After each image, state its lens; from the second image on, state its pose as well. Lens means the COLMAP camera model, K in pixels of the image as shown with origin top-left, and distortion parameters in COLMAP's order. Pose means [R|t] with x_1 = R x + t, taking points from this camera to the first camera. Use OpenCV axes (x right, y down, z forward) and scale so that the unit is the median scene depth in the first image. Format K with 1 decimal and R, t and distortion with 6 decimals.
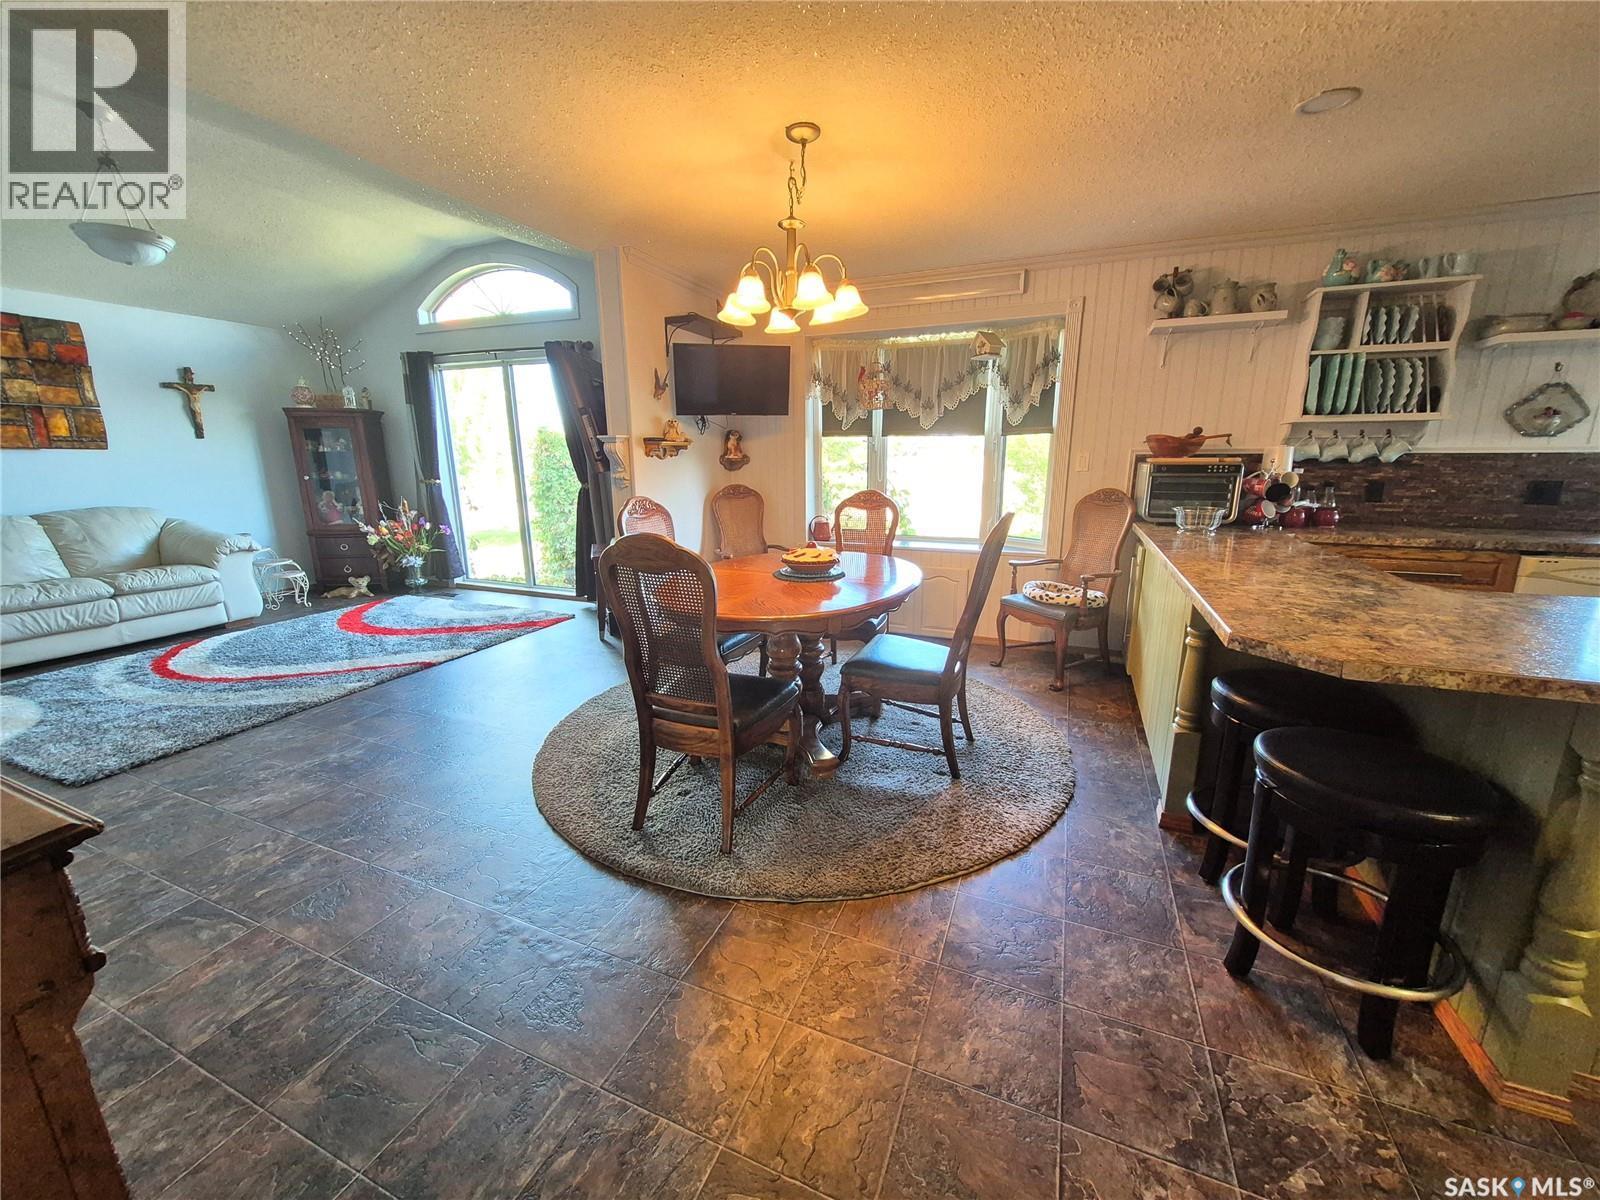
lens RADIAL K [[621.1, 0, 806.9], [0, 621.1, 598.2], [0, 0, 1]] dist [0.006521, -0.001543]
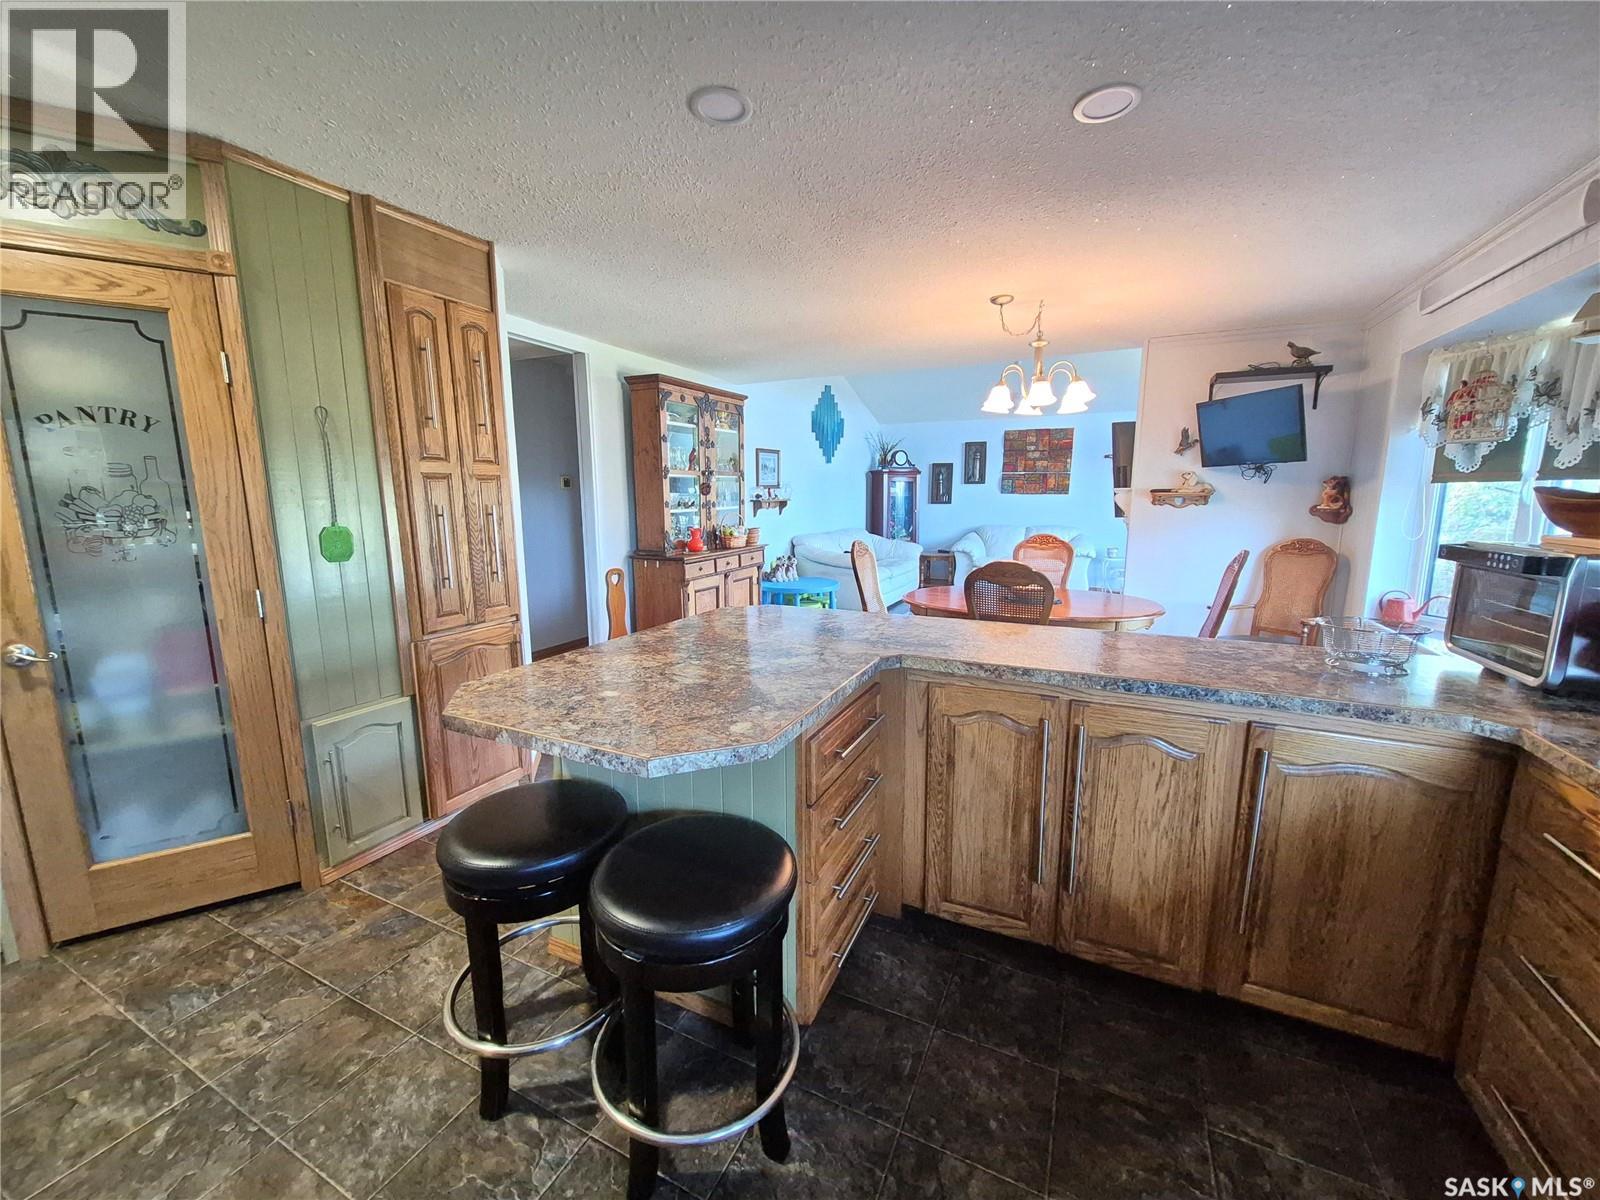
lens RADIAL K [[621.1, 0, 809.9], [0, 621.1, 605.3], [0, 0, 1]] dist [0.006521, -0.001543]
pose [[-0.042276, 0.181396, -0.982501, 1.182515], [-0.225247, 0.956333, 0.186256, -0.150084], [0.973384, 0.229179, 0.000429, 0.515276]]
